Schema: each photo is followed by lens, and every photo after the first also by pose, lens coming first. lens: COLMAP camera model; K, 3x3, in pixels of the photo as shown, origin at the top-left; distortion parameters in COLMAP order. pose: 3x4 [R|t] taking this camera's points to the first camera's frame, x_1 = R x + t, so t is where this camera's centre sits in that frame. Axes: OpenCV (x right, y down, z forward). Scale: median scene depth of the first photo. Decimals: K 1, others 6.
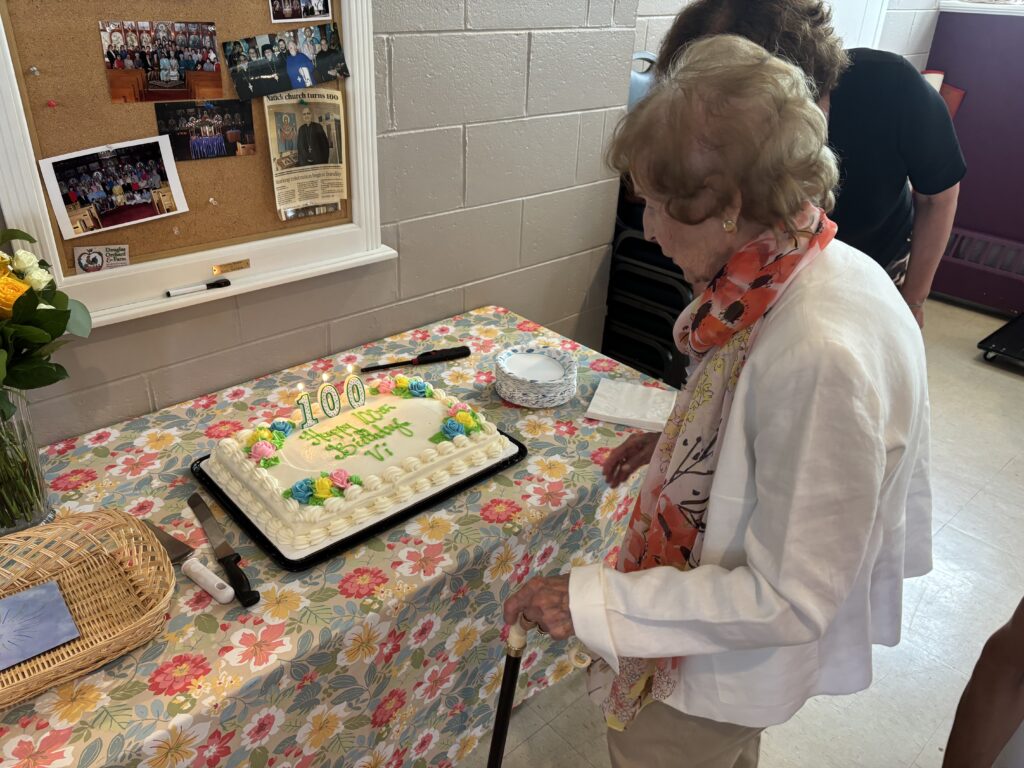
lens RADIAL K [[755.7, 0, 512.0], [0, 755.7, 384.0], [0, 0, 1]] dist [0.005354, -0.006501]
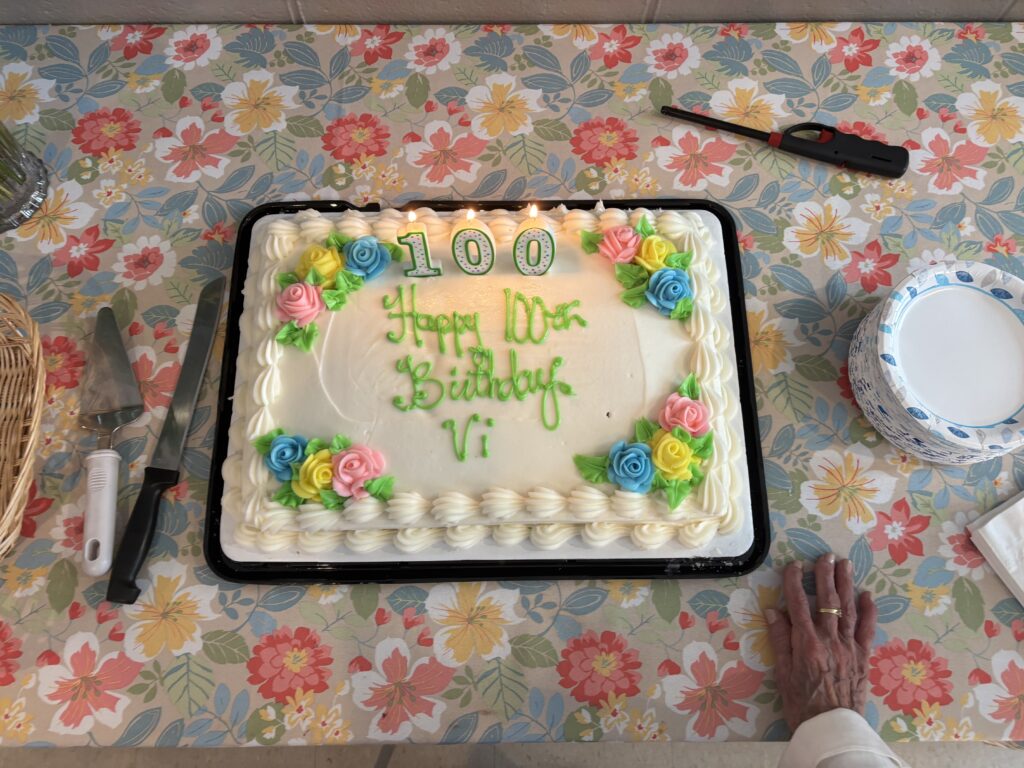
lens RADIAL K [[808.2, 0, 523.9], [0, 808.2, 383.3], [0, 0, 1]] dist [0.023389, -0.008451]
pose [[0.747086, 0.619727, -0.240419, -0.039801], [-0.305725, 0.641499, 0.703571, -0.306372], [0.590250, -0.452126, 0.668721, 0.653343]]
